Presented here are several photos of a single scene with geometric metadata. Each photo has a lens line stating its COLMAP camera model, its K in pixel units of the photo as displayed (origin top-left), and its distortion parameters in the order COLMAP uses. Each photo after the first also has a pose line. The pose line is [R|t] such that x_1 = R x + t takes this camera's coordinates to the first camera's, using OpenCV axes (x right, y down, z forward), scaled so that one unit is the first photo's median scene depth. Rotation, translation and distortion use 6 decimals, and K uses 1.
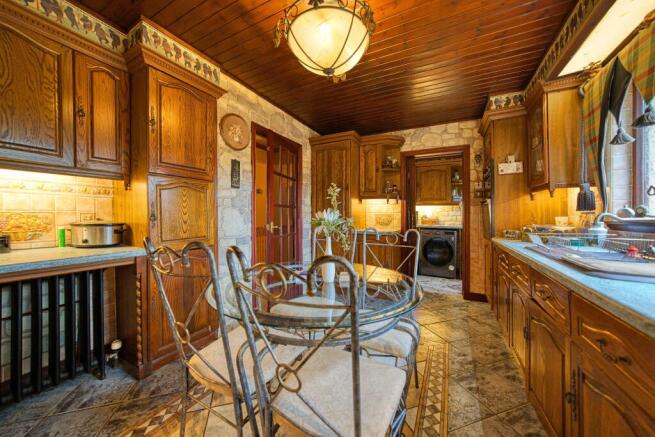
lens RADIAL K [[233.0, 0, 325.3], [0, 233.0, 215.9], [0, 0, 1]] dist [-0.019351, 0.000253]
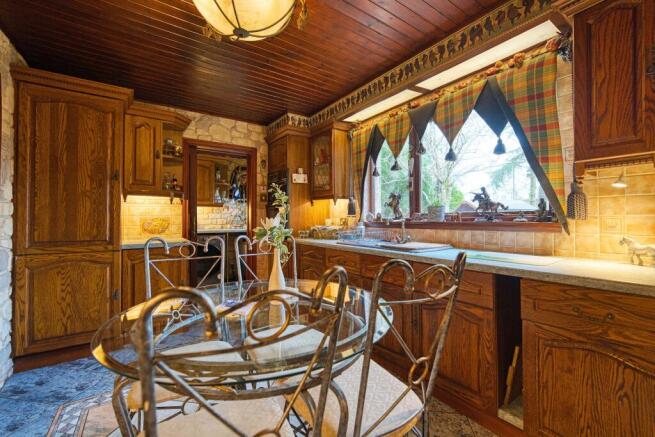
lens RADIAL K [[283.7, 0, 326.6], [0, 283.7, 215.5], [0, 0, 1]] dist [-0.011200, 0.000731]
pose [[0.446824, -0.003350, 0.894615, -0.345195], [0.008805, 0.999961, -0.000653, -0.011075], [-0.894578, 0.008169, 0.446836, 0.171080]]
